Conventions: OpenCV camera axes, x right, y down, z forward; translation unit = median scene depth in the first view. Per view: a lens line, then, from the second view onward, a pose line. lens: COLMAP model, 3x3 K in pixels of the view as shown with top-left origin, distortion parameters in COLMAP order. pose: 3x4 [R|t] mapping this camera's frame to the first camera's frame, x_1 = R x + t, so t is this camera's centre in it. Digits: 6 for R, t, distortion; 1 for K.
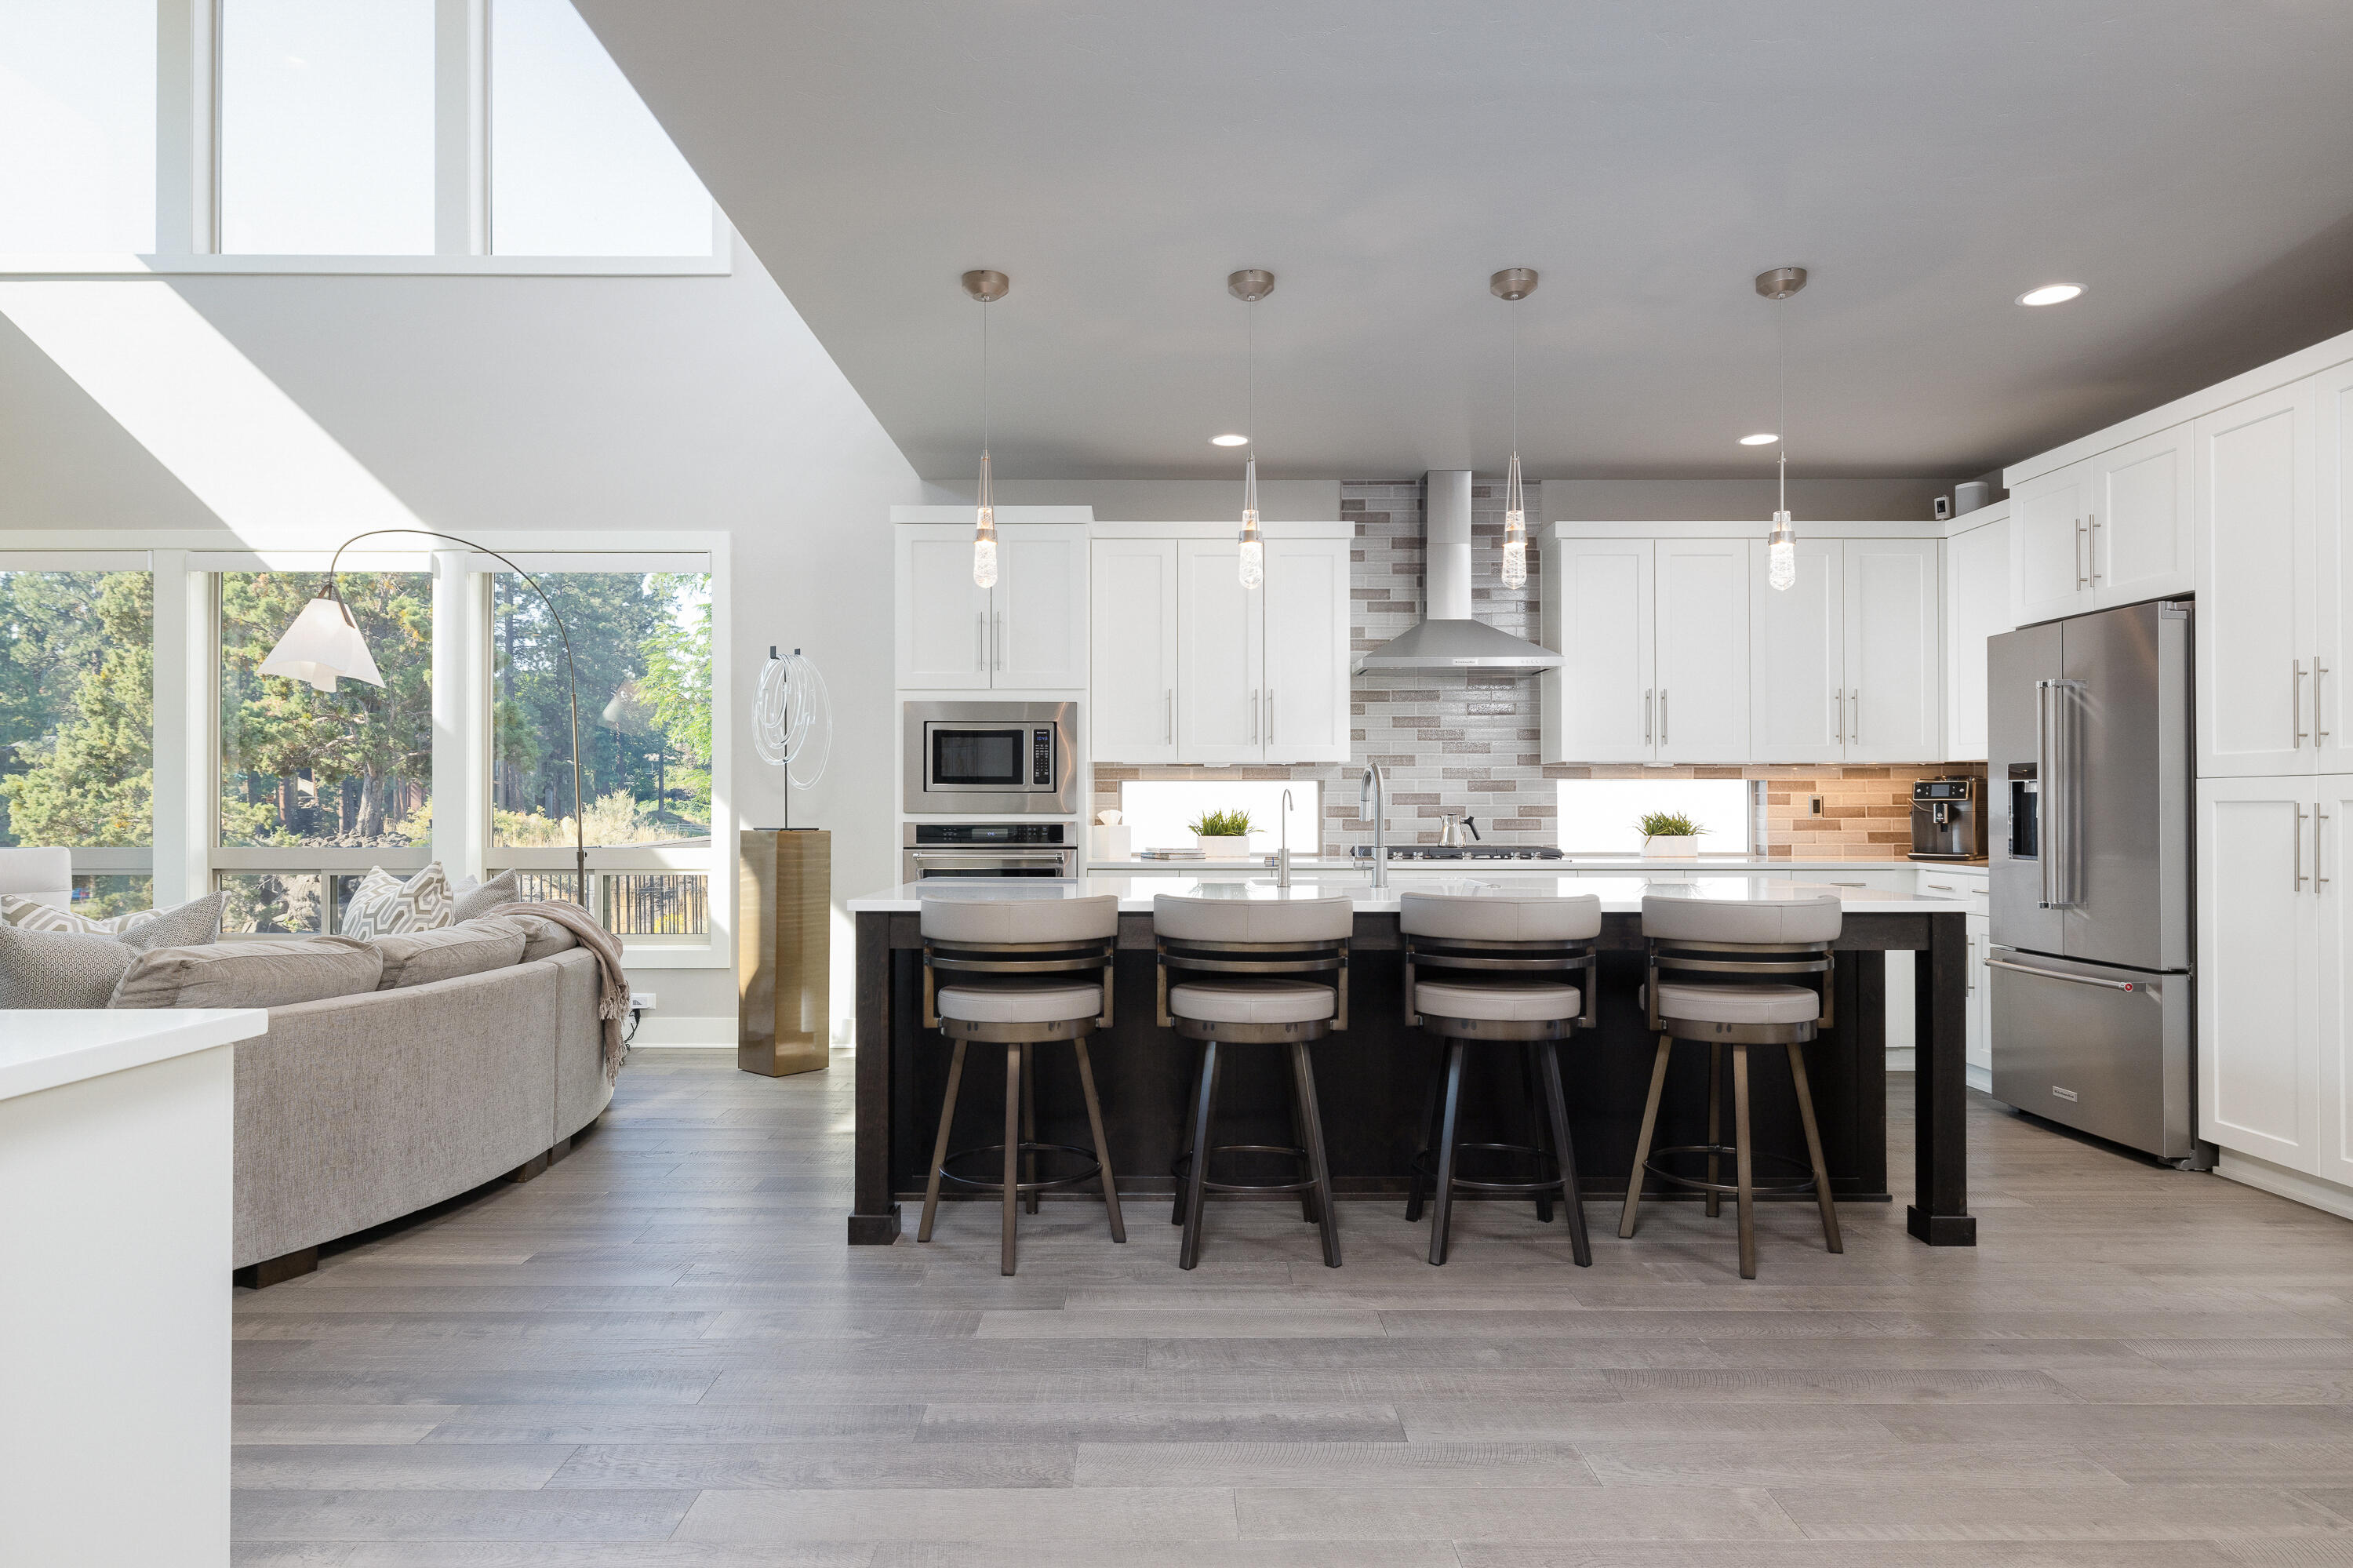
lens RADIAL K [[1365.6, 0, 1175.6], [0, 1365.6, 793.3], [0, 0, 1]] dist [0.005949, -0.003016]
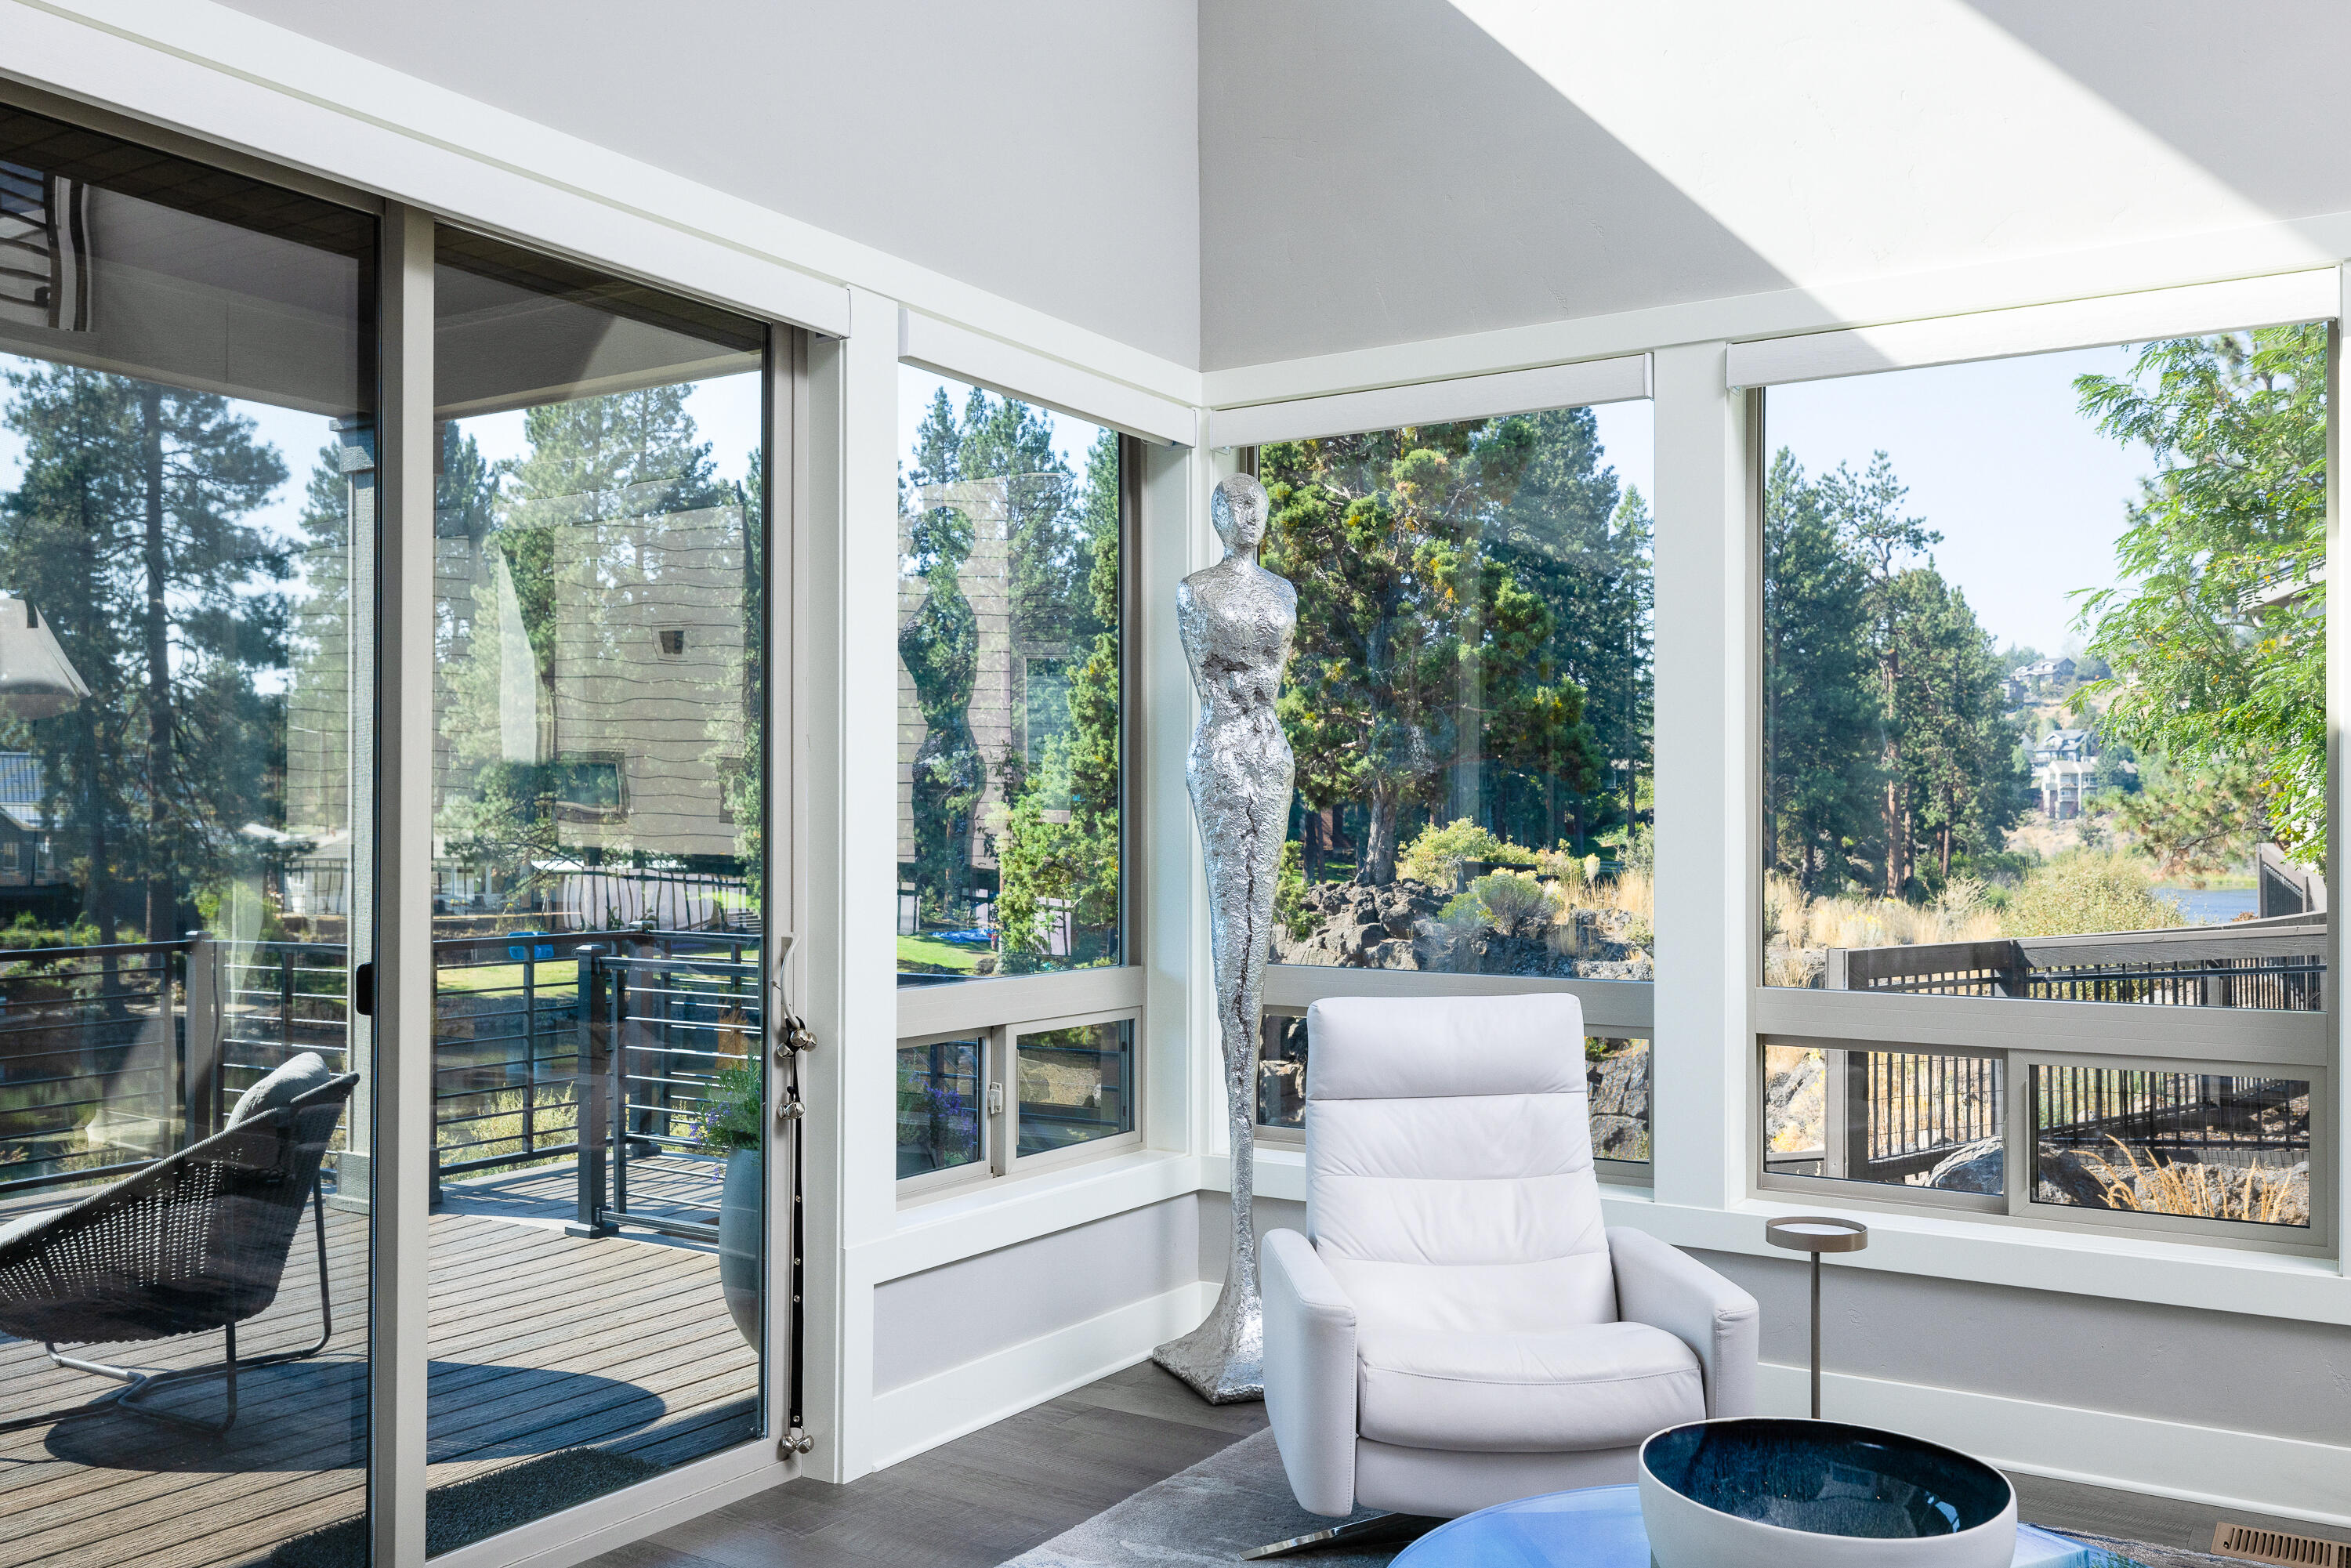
lens RADIAL K [[1975.9, 0, 1175.0], [0, 1975.9, 795.6], [0, 0, 1]] dist [0.008153, 0.000668]
pose [[0.842237, -0.007122, -0.539061, -0.157089], [0.002186, 0.999950, -0.009797, -0.005767], [0.539103, 0.007074, 0.842210, 0.104484]]
